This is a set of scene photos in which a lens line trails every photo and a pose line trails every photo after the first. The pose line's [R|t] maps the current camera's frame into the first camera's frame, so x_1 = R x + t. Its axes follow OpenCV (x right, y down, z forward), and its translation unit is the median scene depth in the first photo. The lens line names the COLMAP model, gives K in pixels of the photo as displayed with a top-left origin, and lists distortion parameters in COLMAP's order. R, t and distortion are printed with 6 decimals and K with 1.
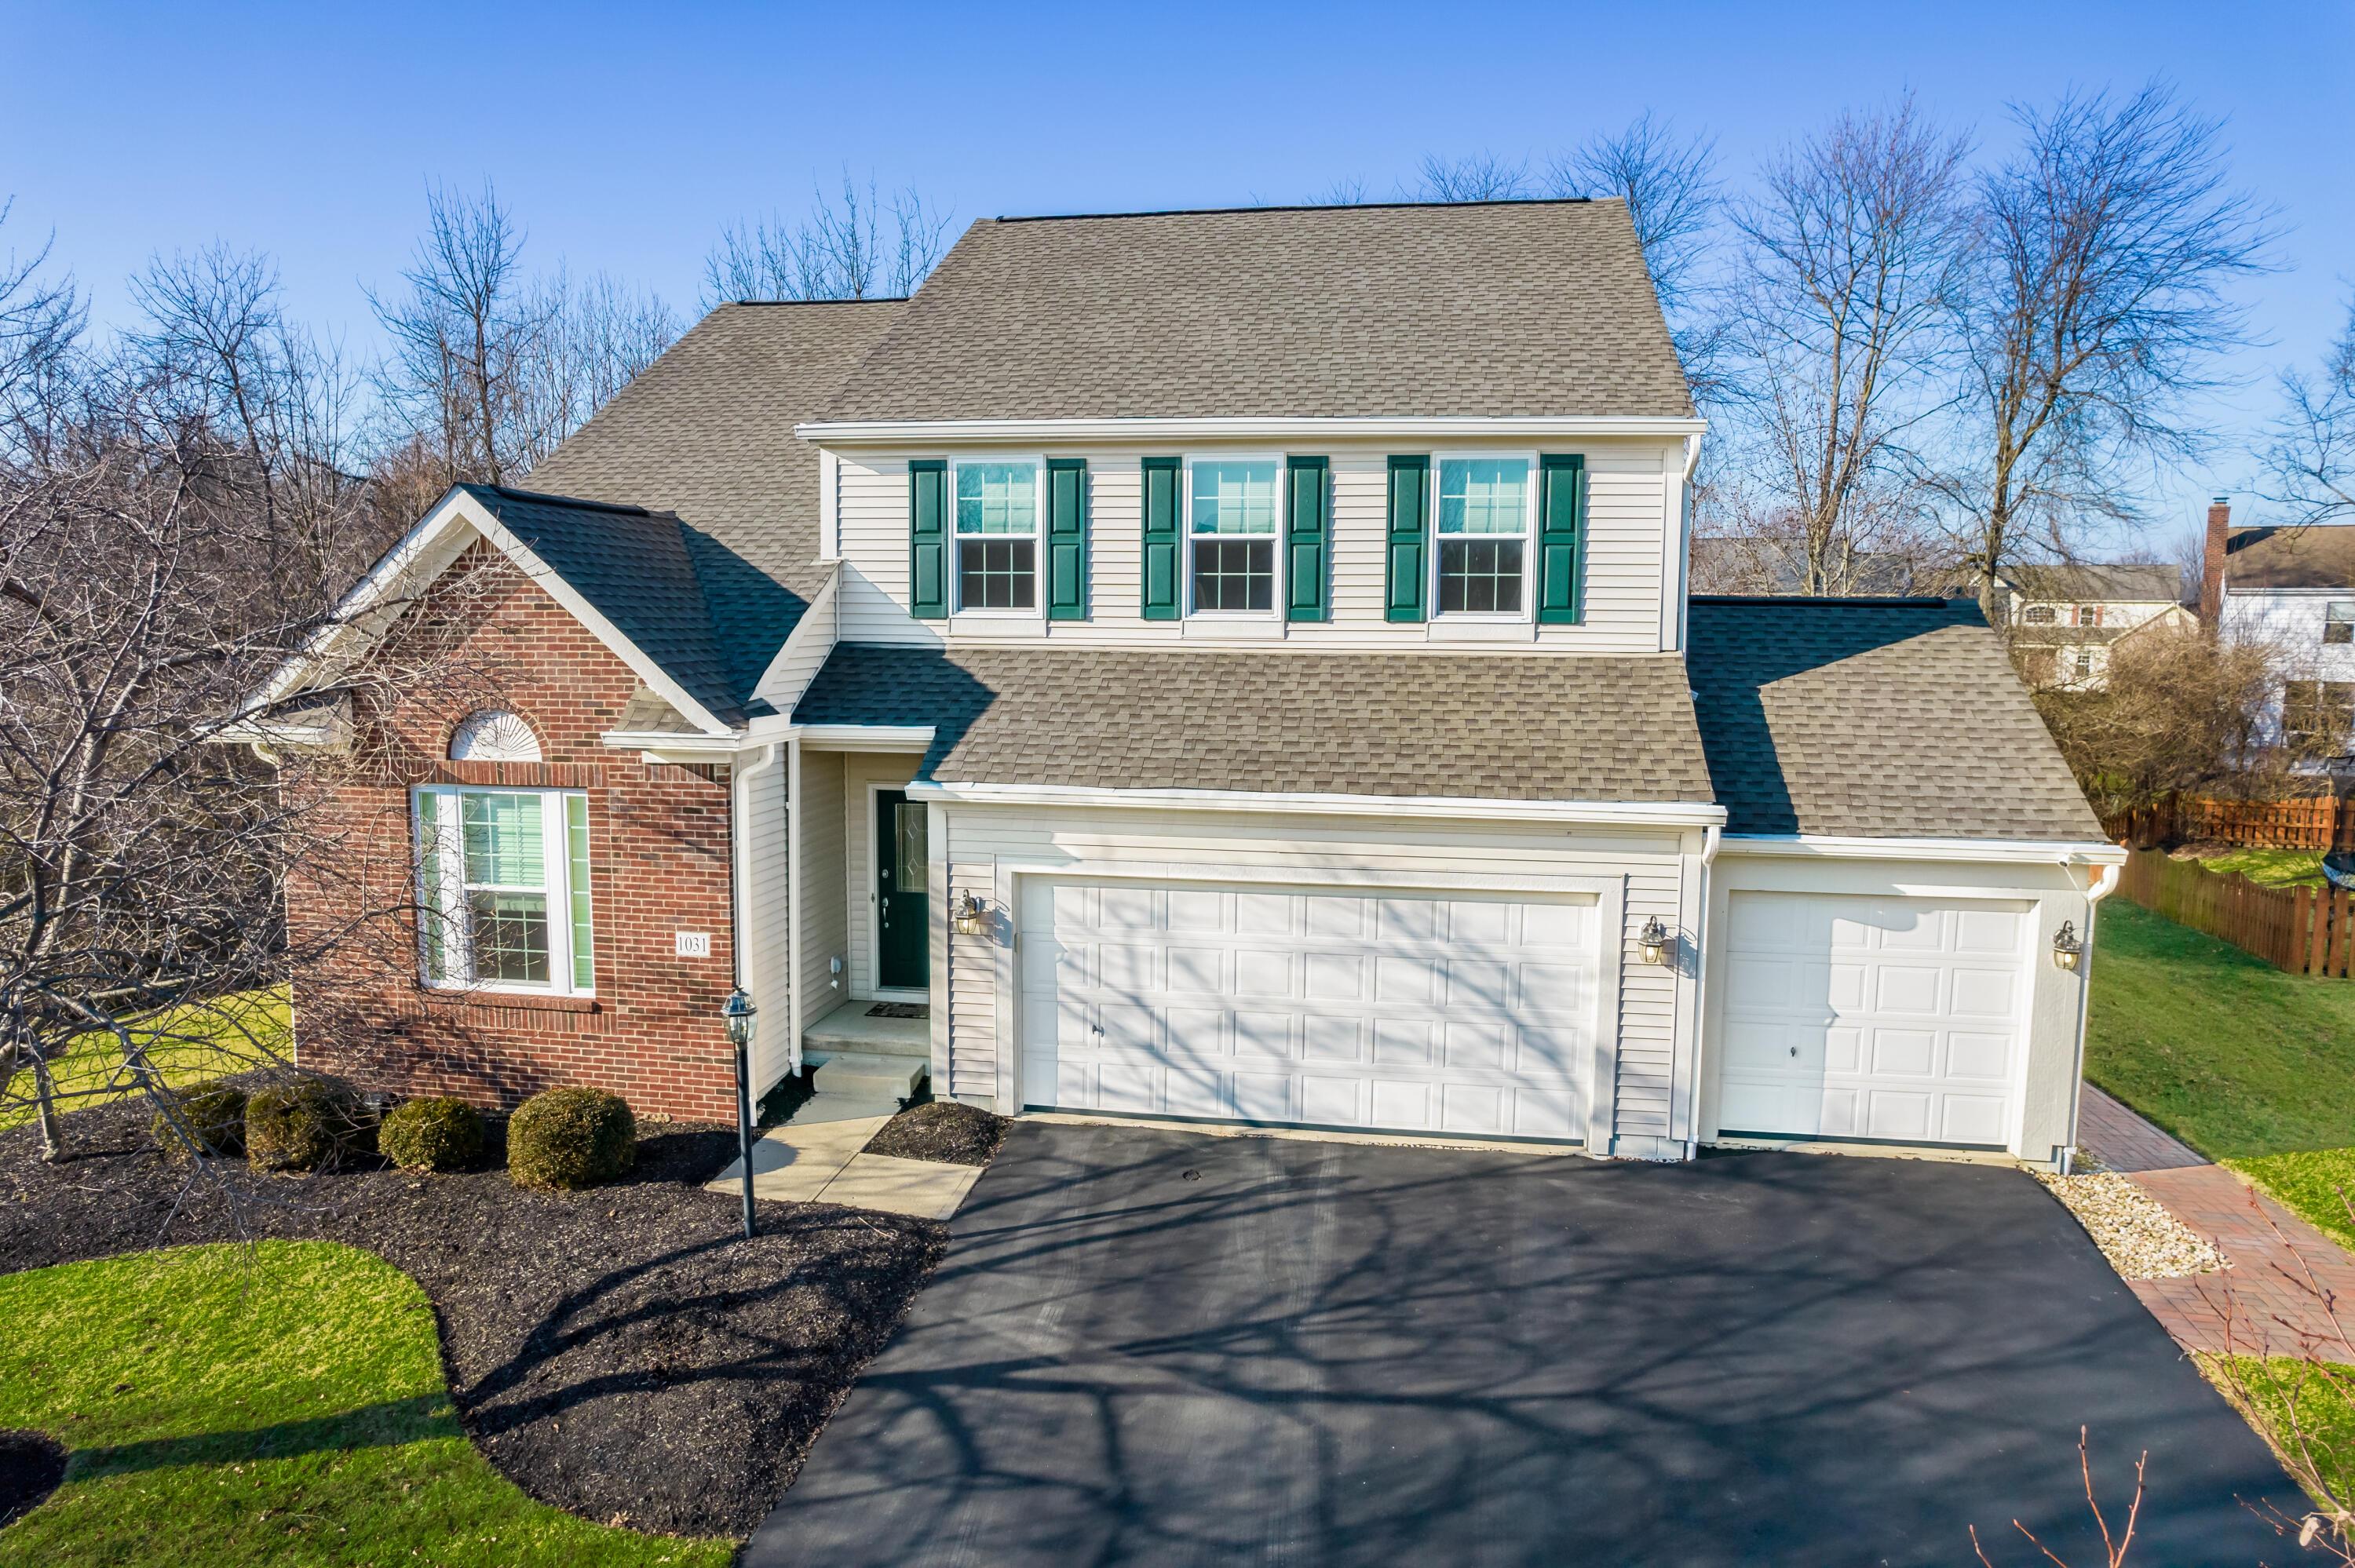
lens RADIAL K [[1537.3, 0, 1186.2], [0, 1537.3, 772.8], [0, 0, 1]] dist [-0.041268, 0.002695]
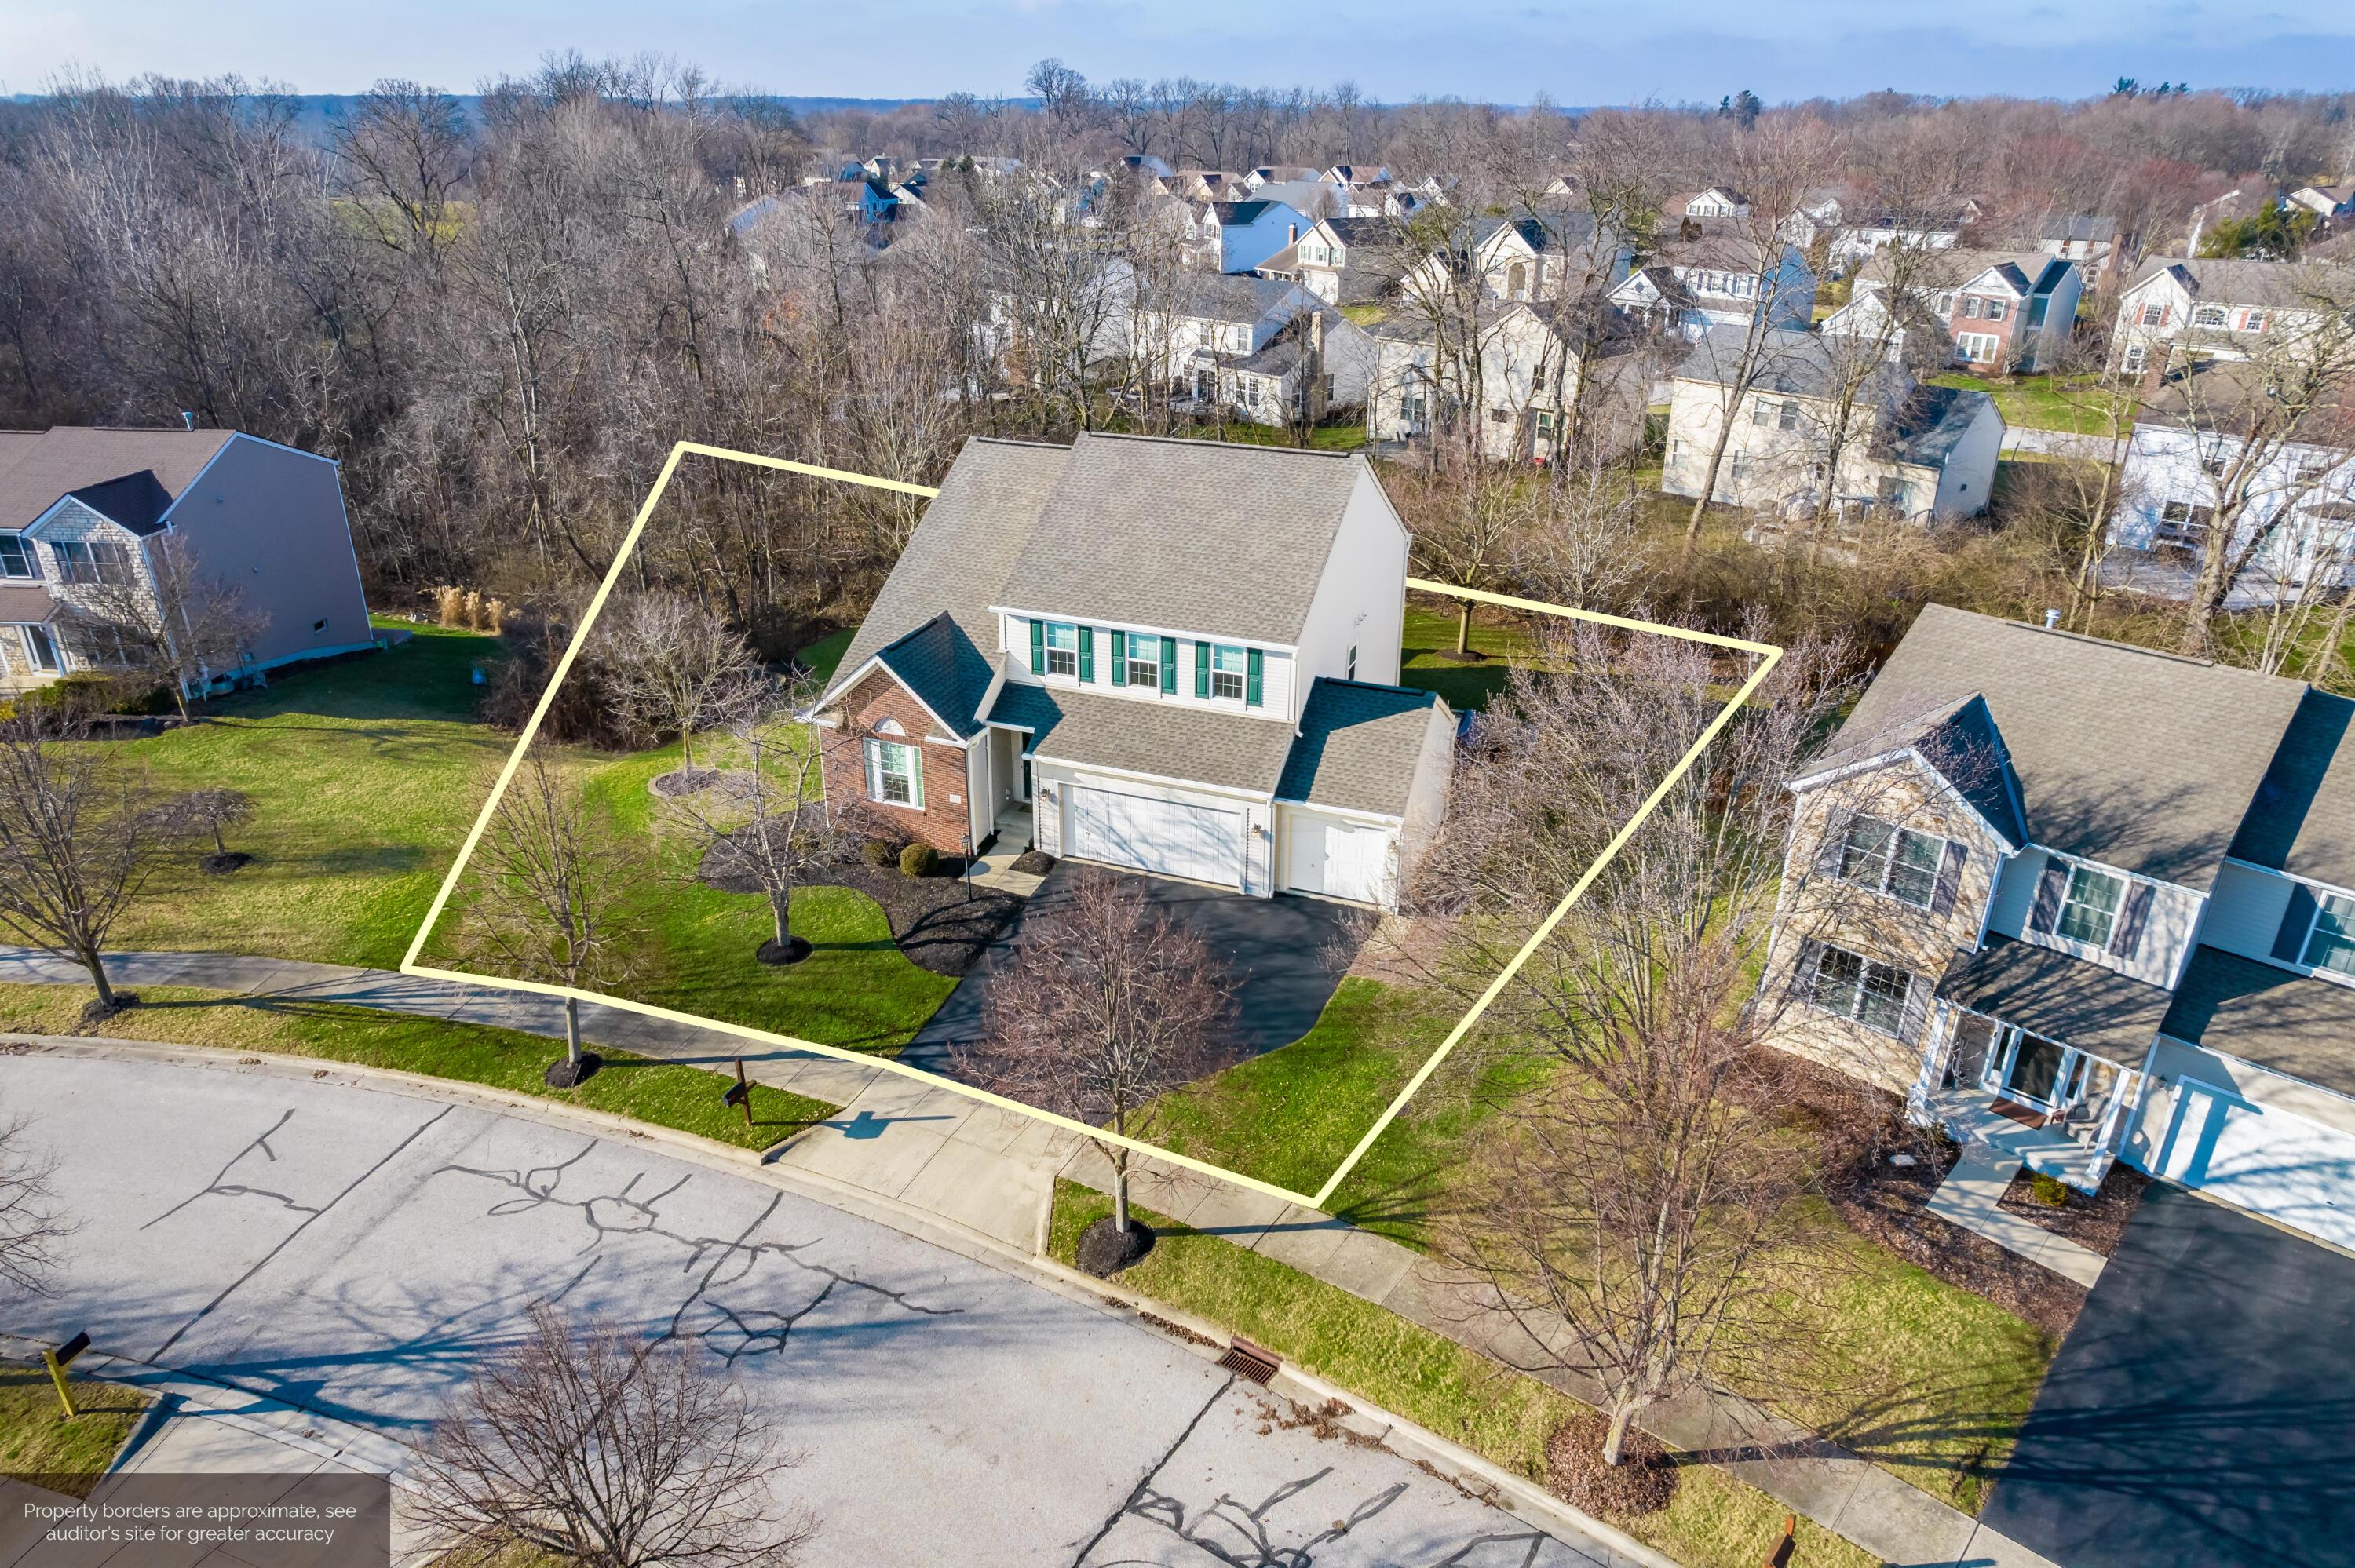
lens RADIAL K [[1537.3, 0, 1185.5], [0, 1537.3, 782.5], [0, 0, 1]] dist [-0.041268, 0.002695]
pose [[0.980572, 0.079649, -0.179260, 0.642897], [-0.020338, 0.950208, 0.310951, -0.841184], [0.195101, -0.301264, 0.933368, -1.676994]]
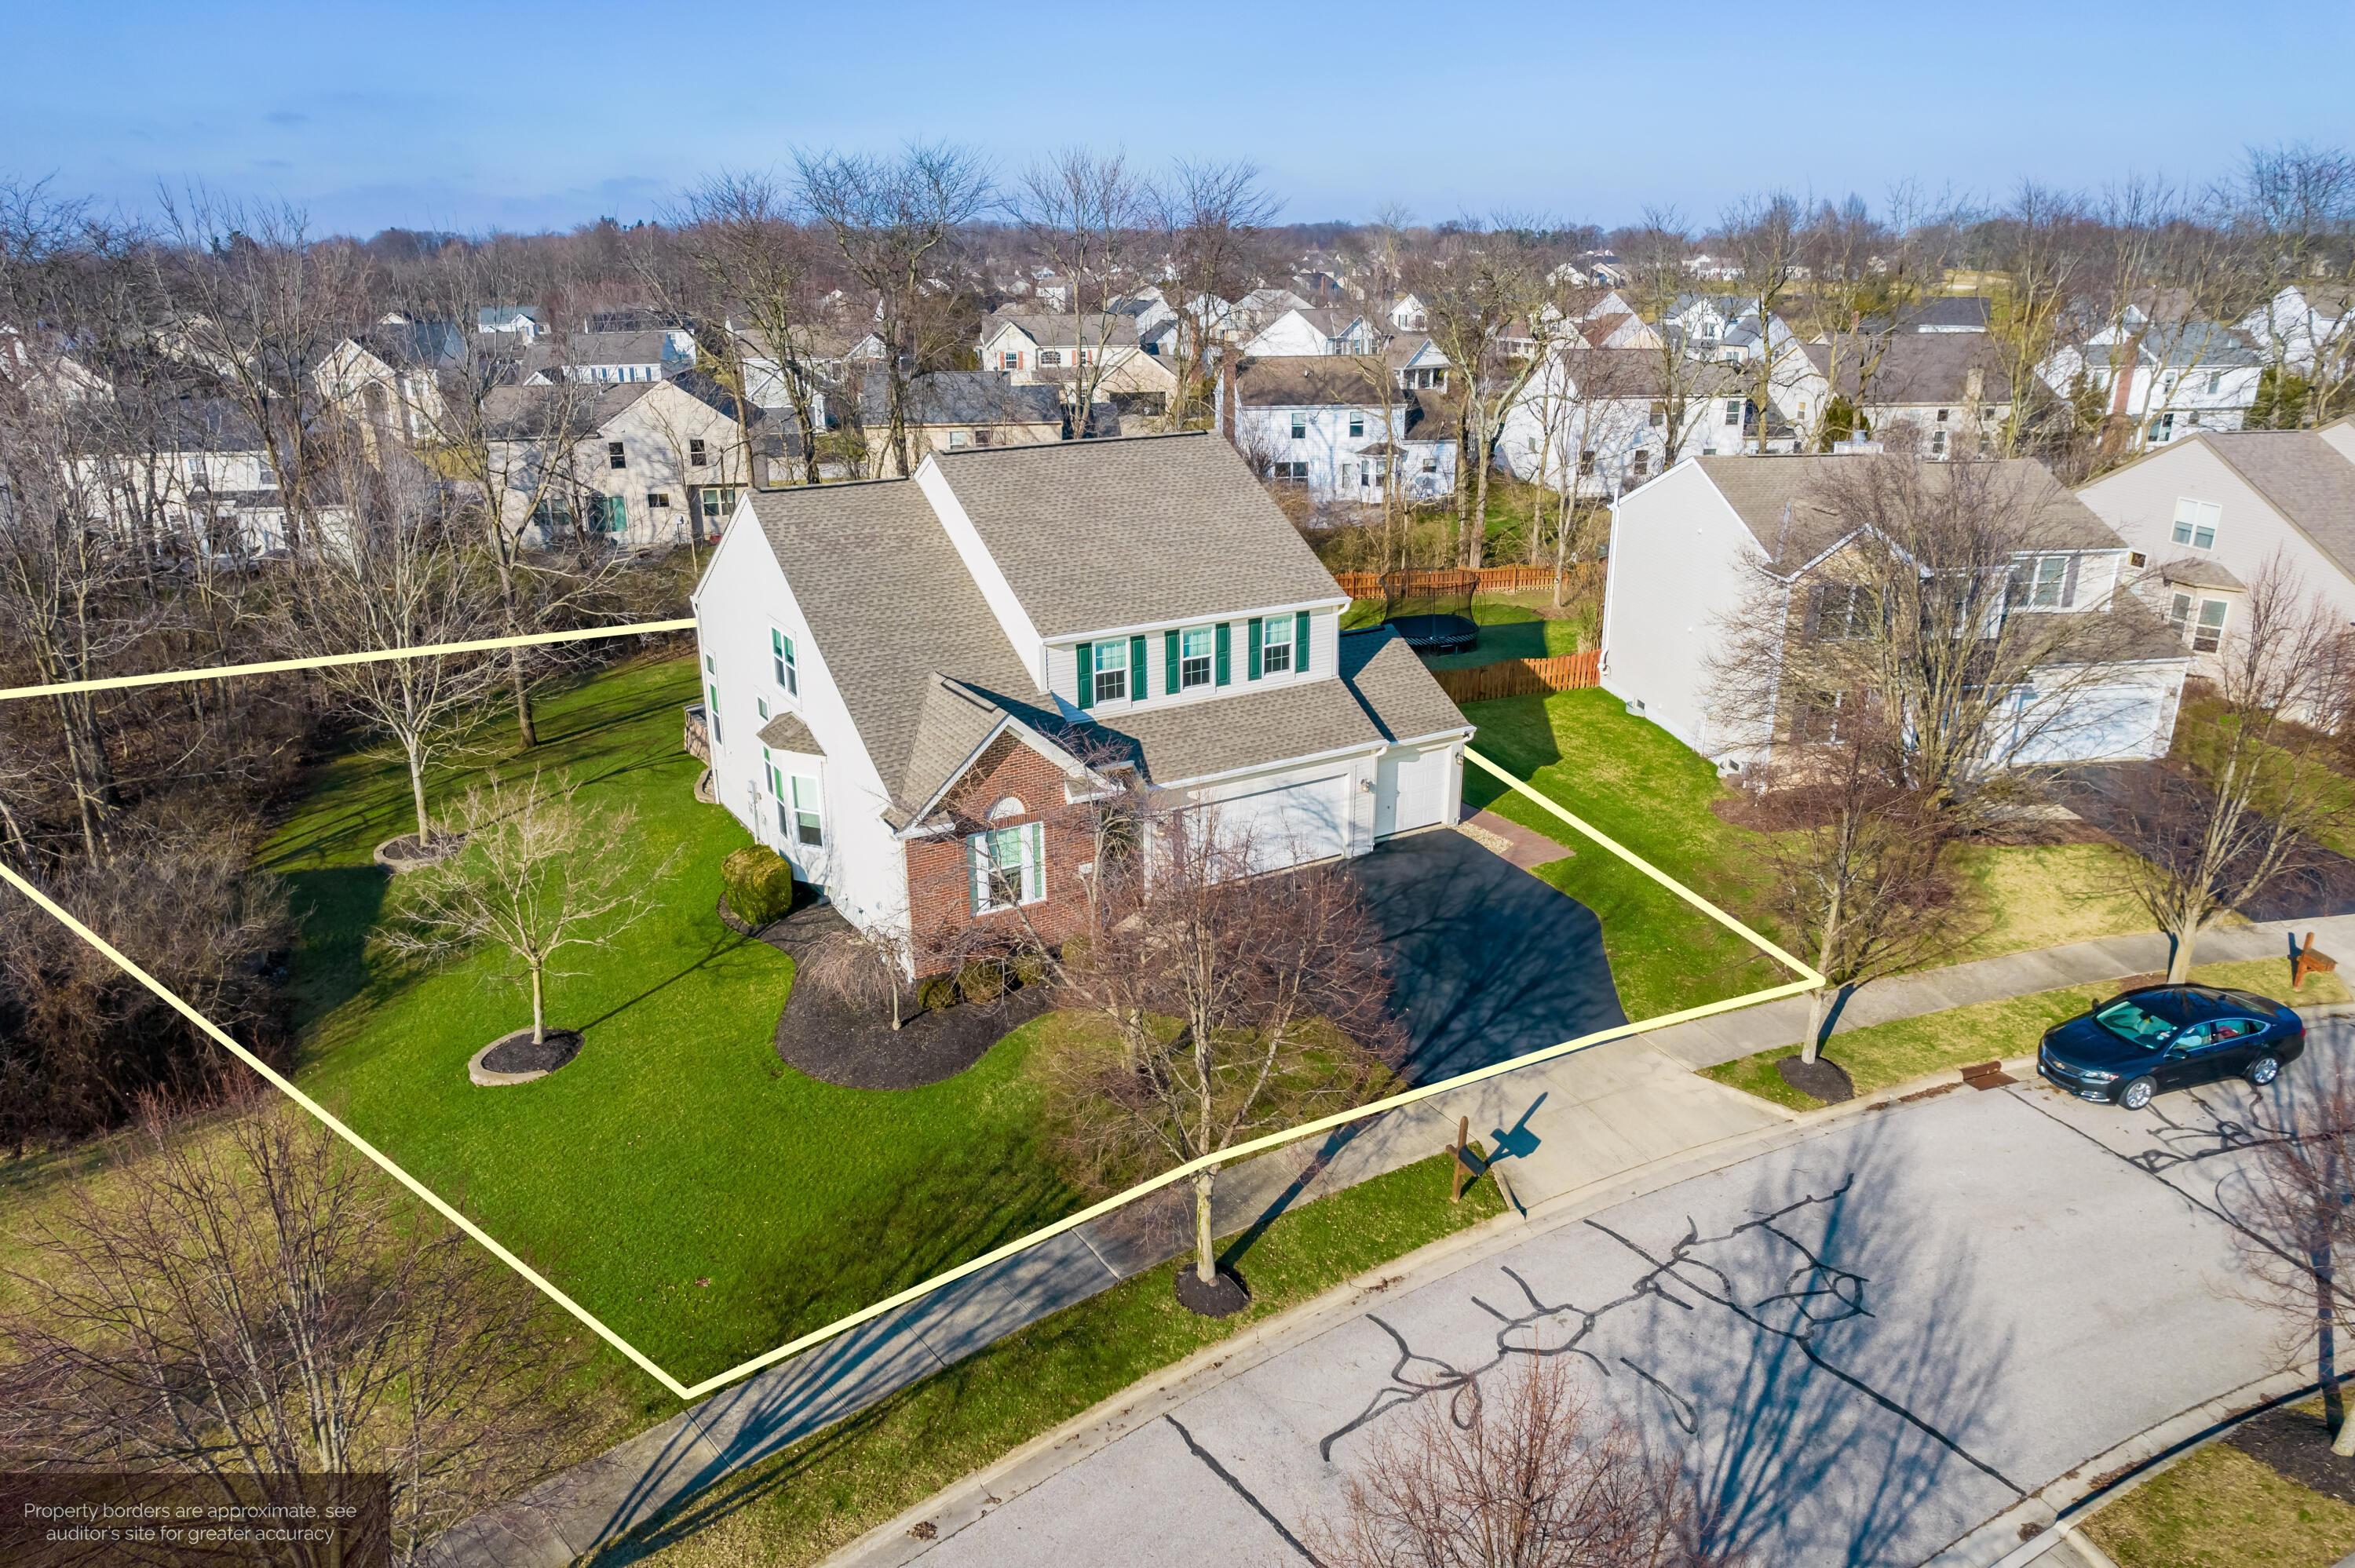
lens RADIAL K [[1537.3, 0, 1189.5], [0, 1537.3, 787.1], [0, 0, 1]] dist [-0.041268, 0.002695]
pose [[0.758586, -0.227239, 0.610663, -1.642284], [0.080500, 0.962719, 0.258247, -0.630960], [-0.646581, -0.146744, 0.748598, -0.946140]]
